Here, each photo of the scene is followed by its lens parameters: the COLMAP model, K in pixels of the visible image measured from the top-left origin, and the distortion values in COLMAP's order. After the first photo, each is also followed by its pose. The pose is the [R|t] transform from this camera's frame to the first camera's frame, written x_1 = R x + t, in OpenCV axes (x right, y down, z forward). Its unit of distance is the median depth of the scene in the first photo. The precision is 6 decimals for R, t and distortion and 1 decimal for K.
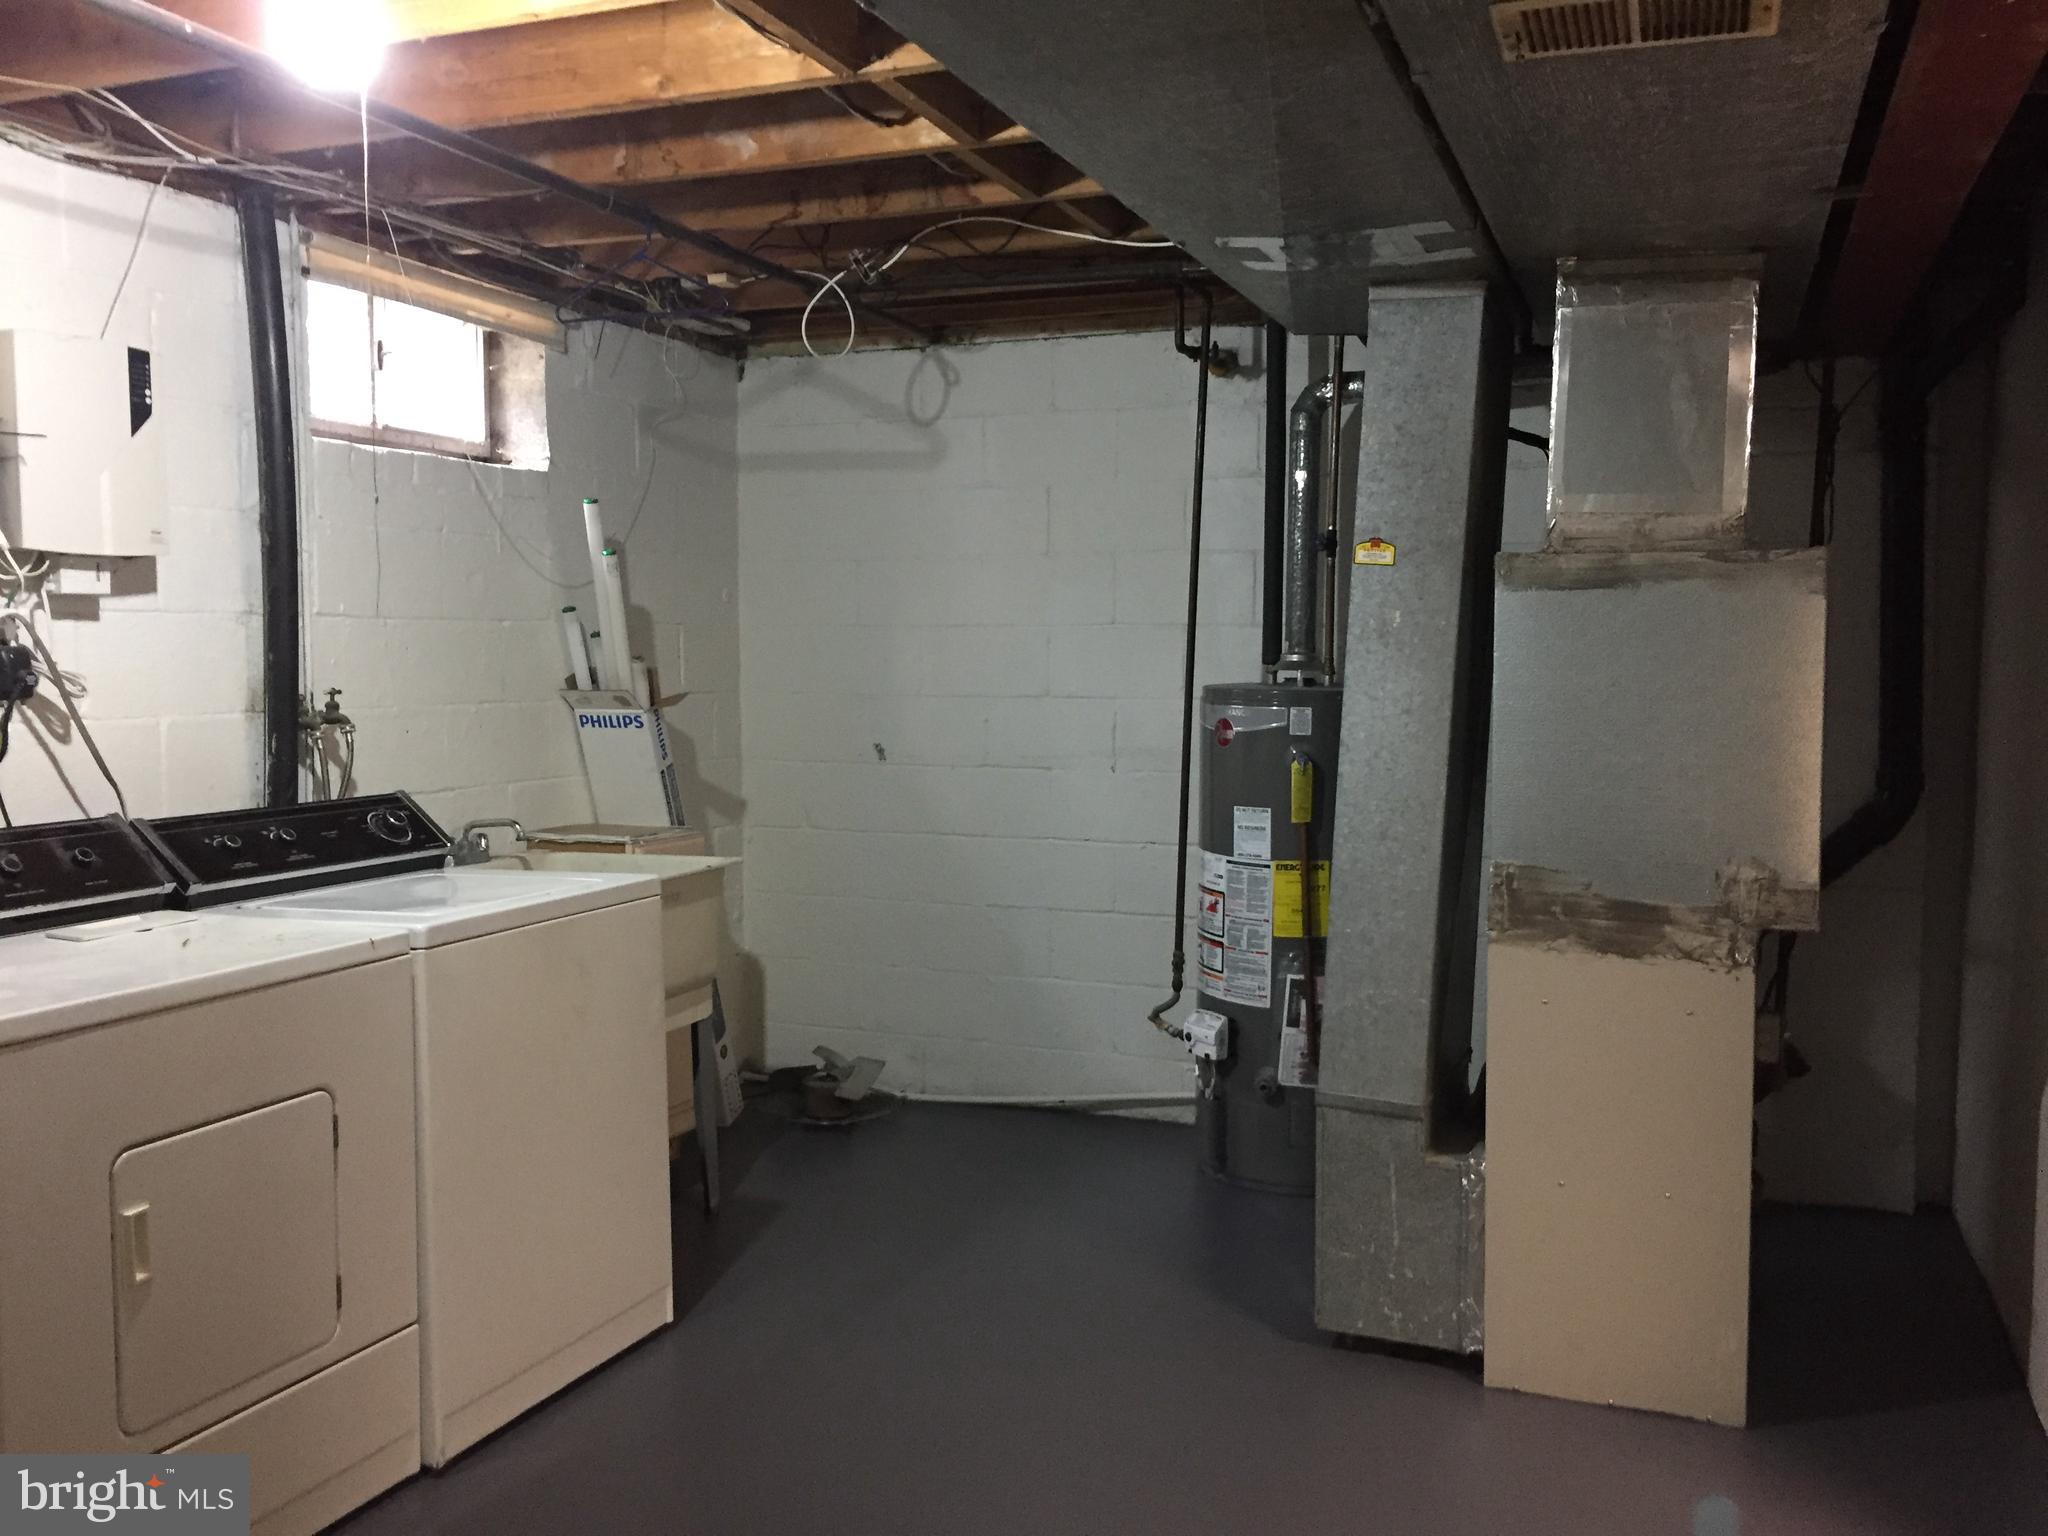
lens RADIAL K [[1724.7, 0, 1024.0], [0, 1724.7, 768.0], [0, 0, 1]] dist [0.000500, -0.122796]
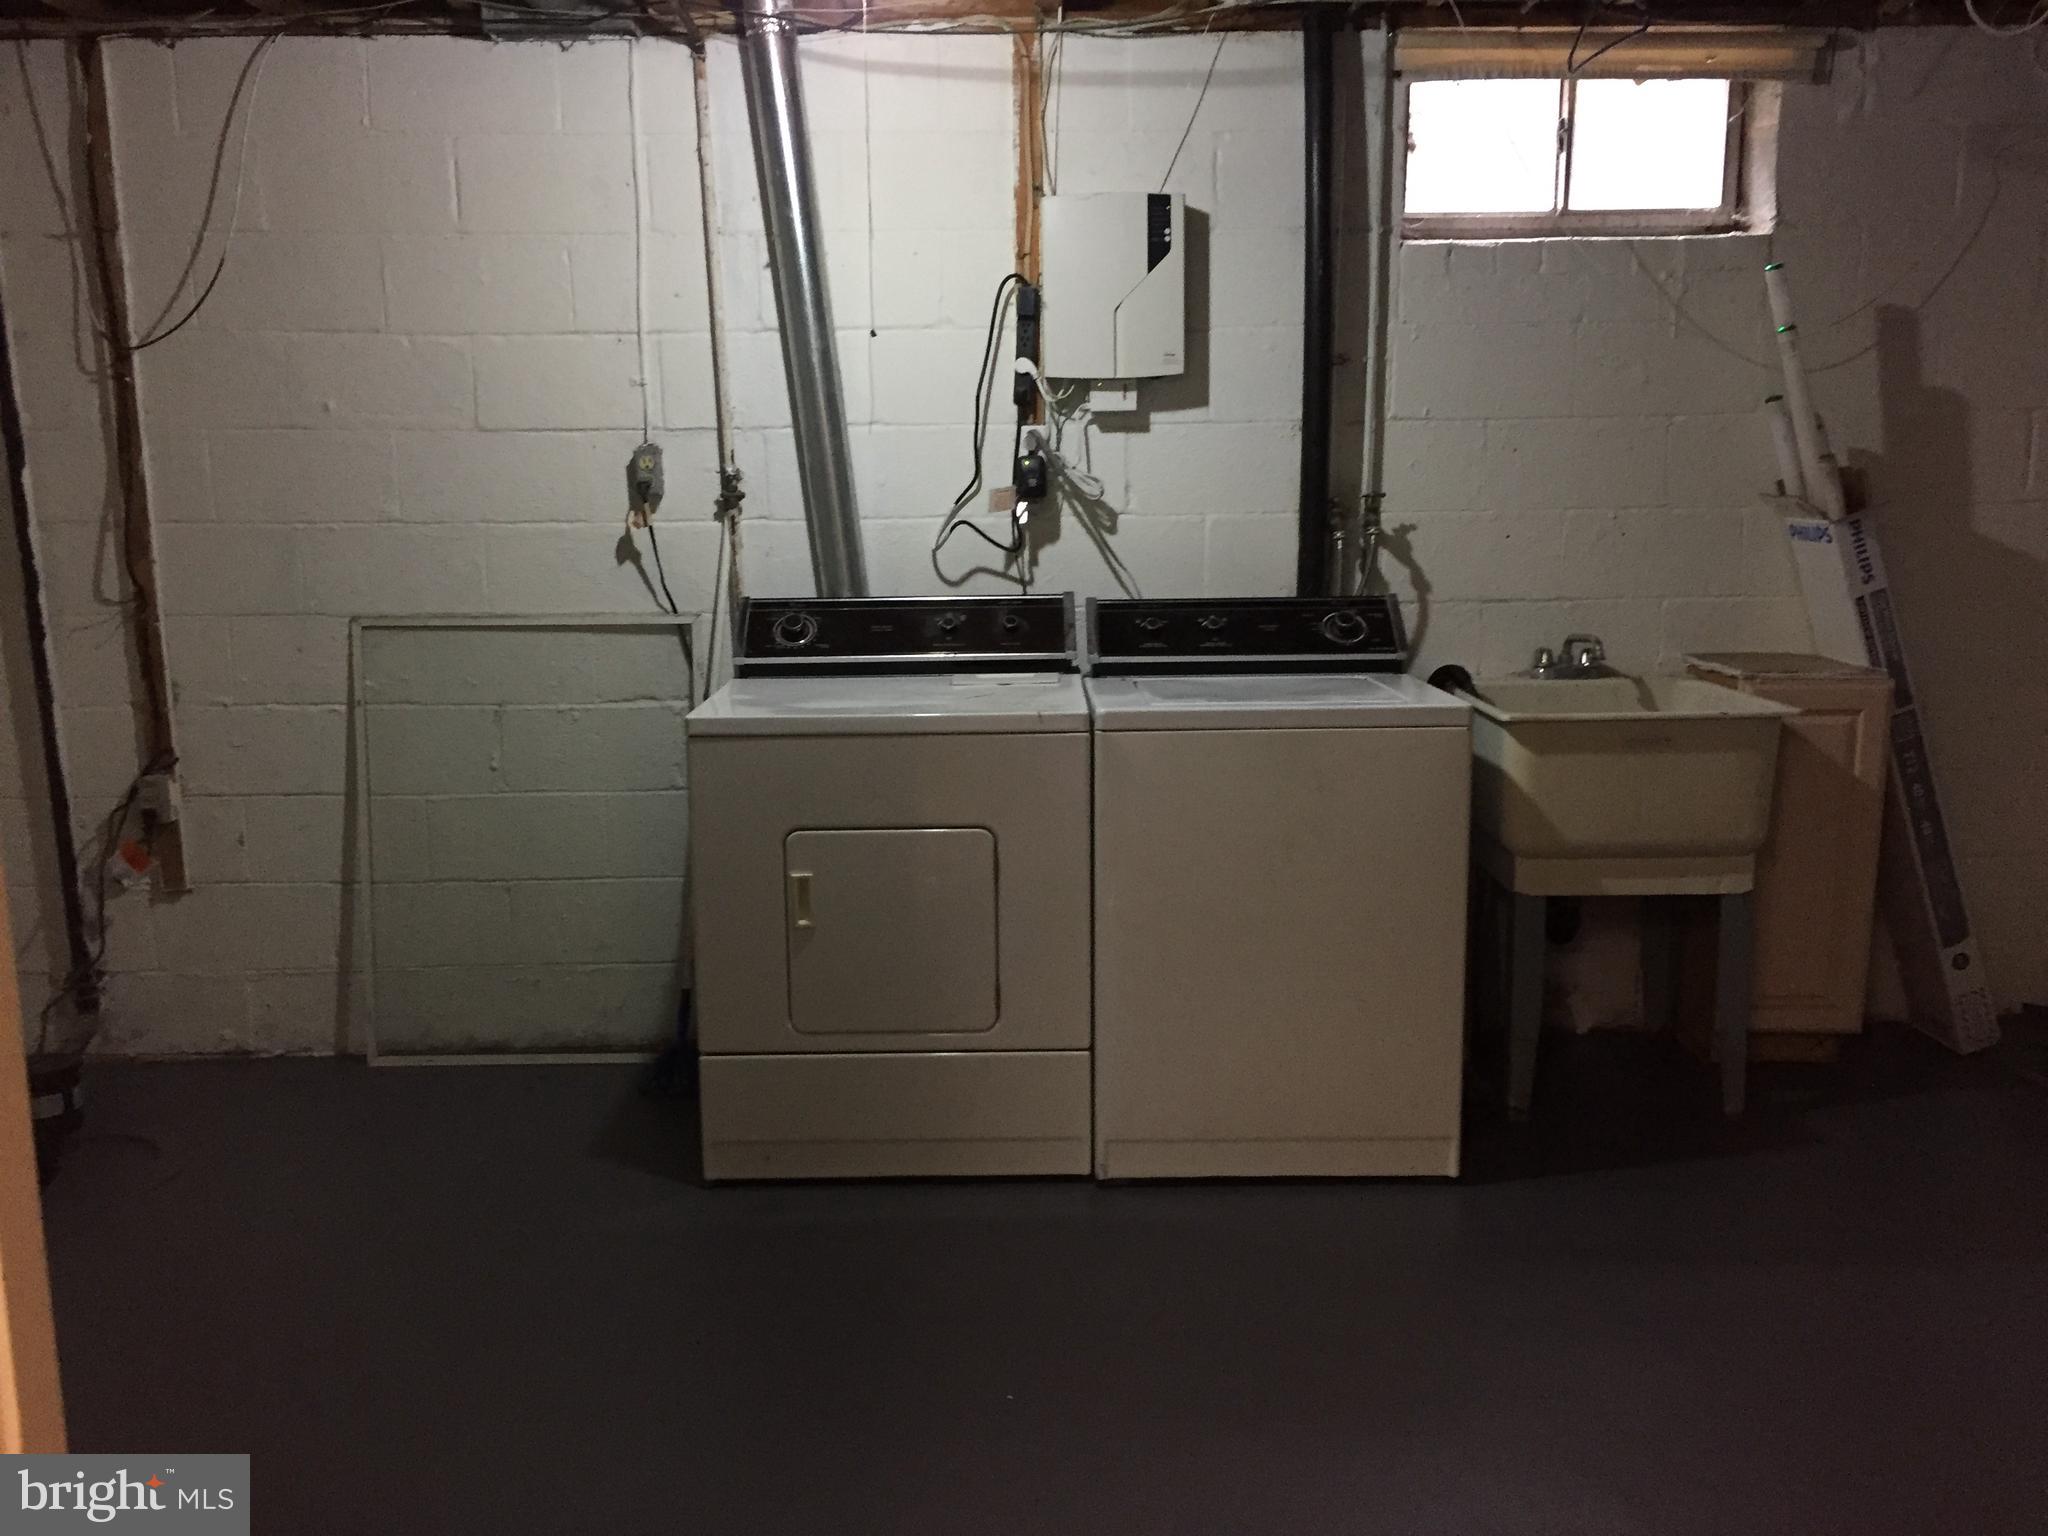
lens RADIAL K [[1736.8, 0, 1023.6], [0, 1736.8, 814.5], [0, 0, 1]] dist [-0.045023, 0.000391]
pose [[0.327923, 0.181042, -0.927195, 0.551316], [-0.042874, 0.983306, 0.176835, -0.030647], [0.943731, -0.018235, 0.330211, 0.460756]]
